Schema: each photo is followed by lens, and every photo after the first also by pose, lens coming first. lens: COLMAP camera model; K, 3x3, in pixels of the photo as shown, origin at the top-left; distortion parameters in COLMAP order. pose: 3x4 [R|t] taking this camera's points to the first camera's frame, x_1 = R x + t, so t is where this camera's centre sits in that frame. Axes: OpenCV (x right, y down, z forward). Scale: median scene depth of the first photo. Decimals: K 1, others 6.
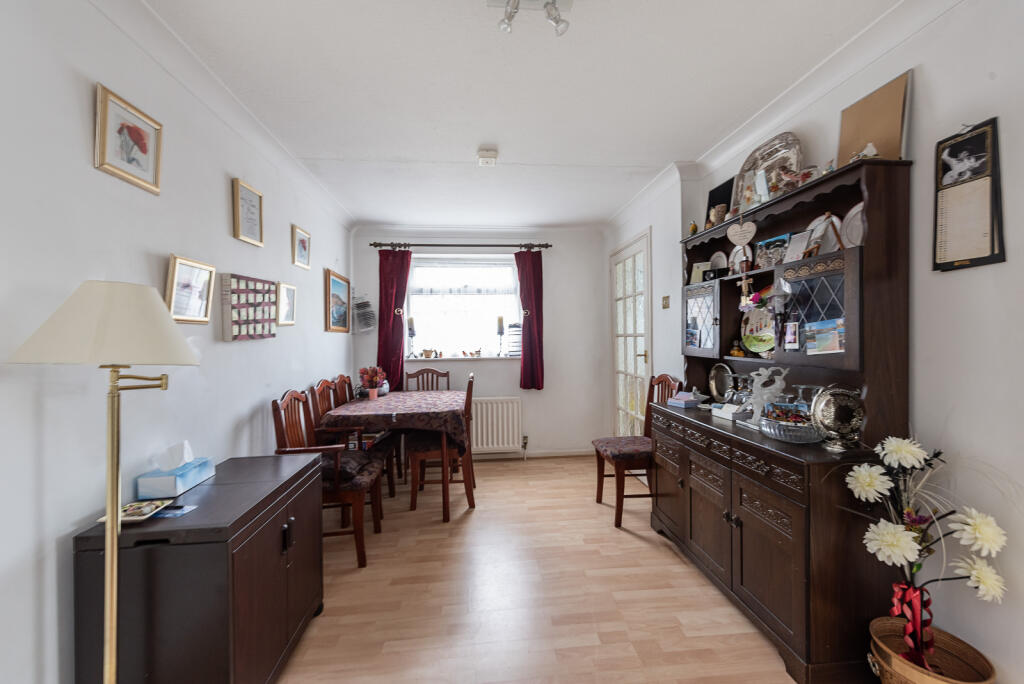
lens RADIAL K [[416.4, 0, 513.7], [0, 416.4, 342.2], [0, 0, 1]] dist [0.016704, -0.002528]
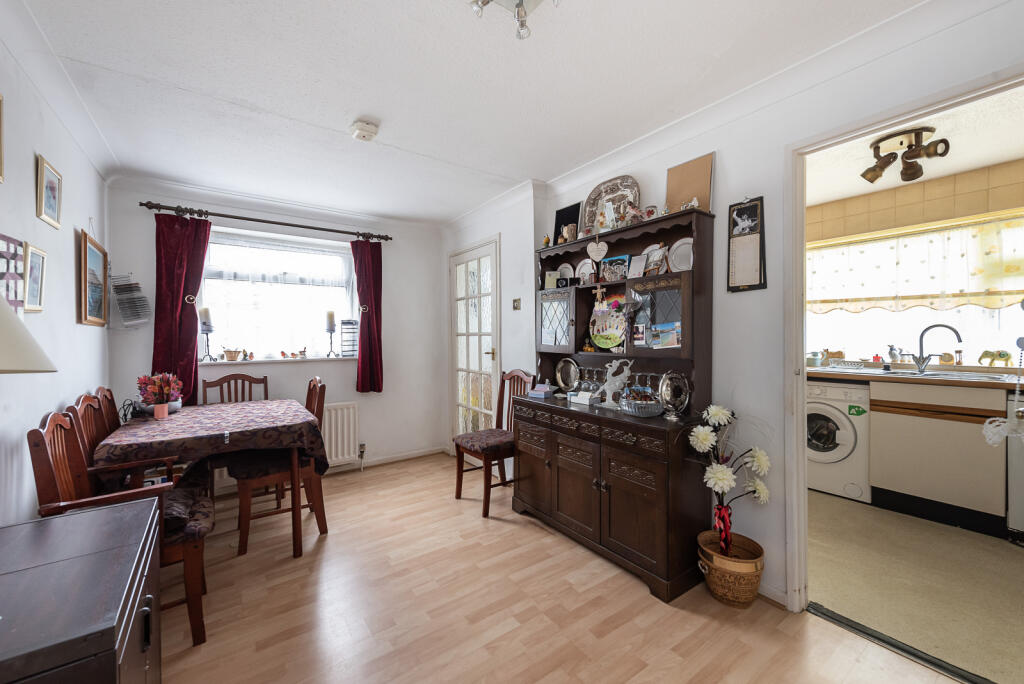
lens RADIAL K [[416.4, 0, 518.2], [0, 416.4, 343.0], [0, 0, 1]] dist [0.016704, -0.002528]
pose [[0.858169, -0.001500, 0.513366, -0.238903], [0.001022, 0.999999, 0.001215, 0.006326], [-0.513367, -0.000518, 0.858169, 0.068427]]
